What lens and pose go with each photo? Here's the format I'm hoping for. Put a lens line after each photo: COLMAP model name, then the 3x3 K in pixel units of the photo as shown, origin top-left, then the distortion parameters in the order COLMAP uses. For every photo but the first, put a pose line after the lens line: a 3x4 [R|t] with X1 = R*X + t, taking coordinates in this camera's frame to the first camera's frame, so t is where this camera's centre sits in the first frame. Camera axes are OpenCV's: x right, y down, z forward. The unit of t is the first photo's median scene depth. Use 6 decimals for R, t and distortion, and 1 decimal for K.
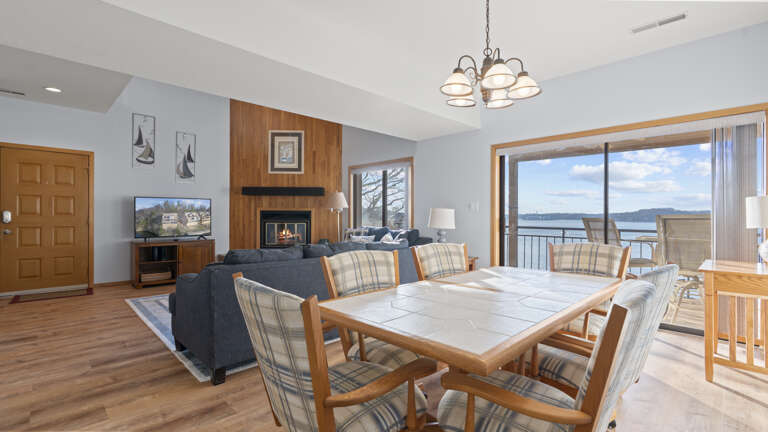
lens RADIAL K [[350.7, 0, 382.5], [0, 350.7, 214.9], [0, 0, 1]] dist [0.000363, 0.000314]
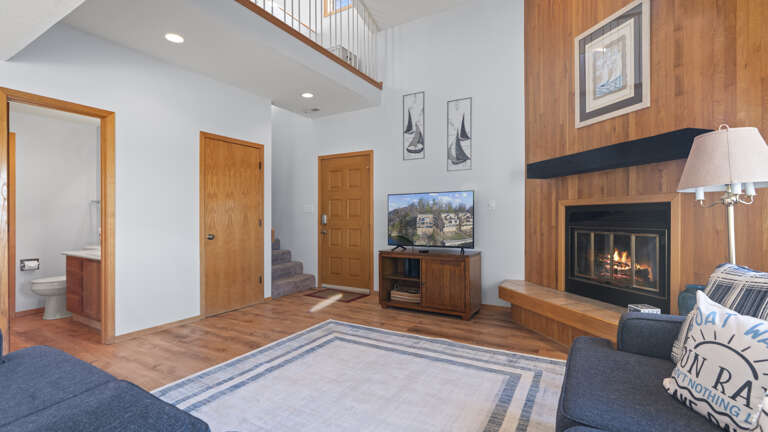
lens RADIAL K [[345.5, 0, 384.0], [0, 345.5, 216.0], [0, 0, 1]] dist [-0.000705, -0.000107]
pose [[0.266397, -0.009290, -0.963819, 0.069338], [0.007793, 0.999942, -0.007484, 0.004226], [0.963832, -0.005517, 0.266454, 0.713823]]
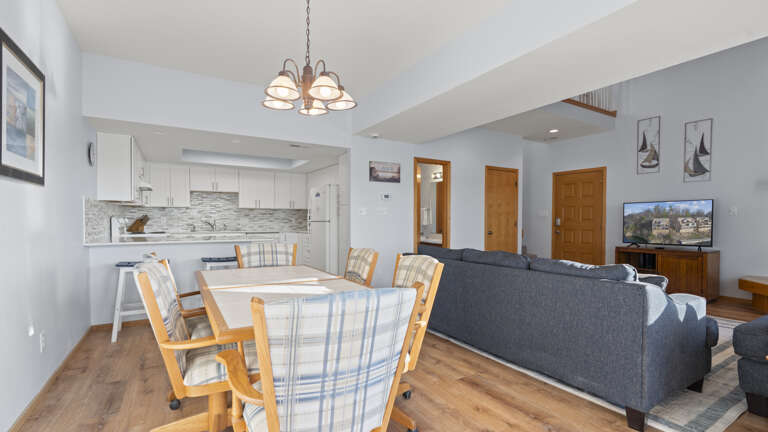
lens RADIAL K [[350.9, 0, 384.9], [0, 350.9, 226.2], [0, 0, 1]] dist [-0.000815, -0.000128]
pose [[-0.219450, 0.008939, -0.975583, 0.438873], [-0.000524, 0.999957, 0.009280, 0.007888], [0.975624, 0.002548, -0.219436, 0.491848]]
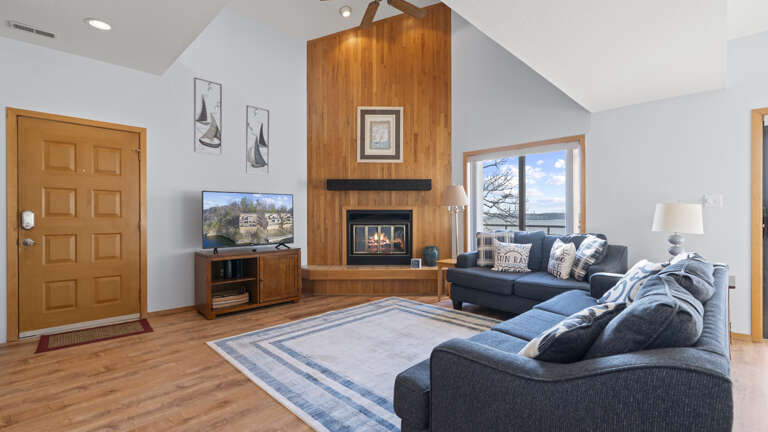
lens RADIAL K [[345.5, 0, 384.0], [0, 345.5, 216.0], [0, 0, 1]] dist [-0.000705, -0.000107]
pose [[0.999962, -0.005281, 0.007005, -0.313102], [0.005267, 0.999984, 0.001978, 0.000468], [-0.007015, -0.001941, 0.999974, 0.265649]]
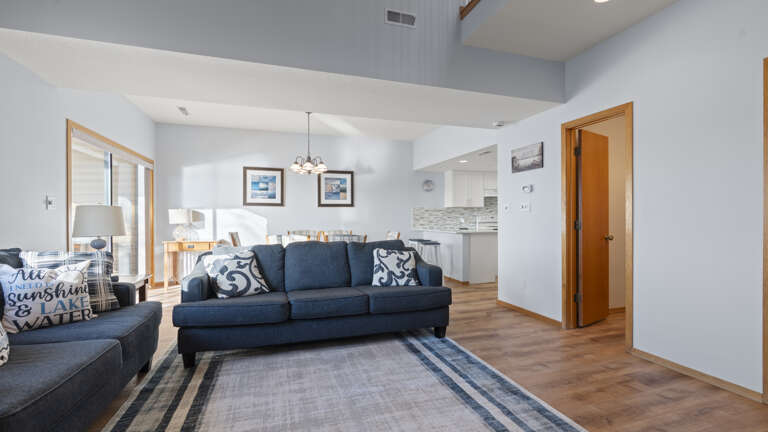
lens RADIAL K [[345.5, 0, 384.0], [0, 345.5, 216.0], [0, 0, 1]] dist [-0.000705, -0.000107]
pose [[-0.898985, -0.001852, 0.437975, -0.449079], [-0.003871, 0.999986, -0.003717, 0.001110], [-0.437962, -0.005037, -0.898979, 1.041857]]
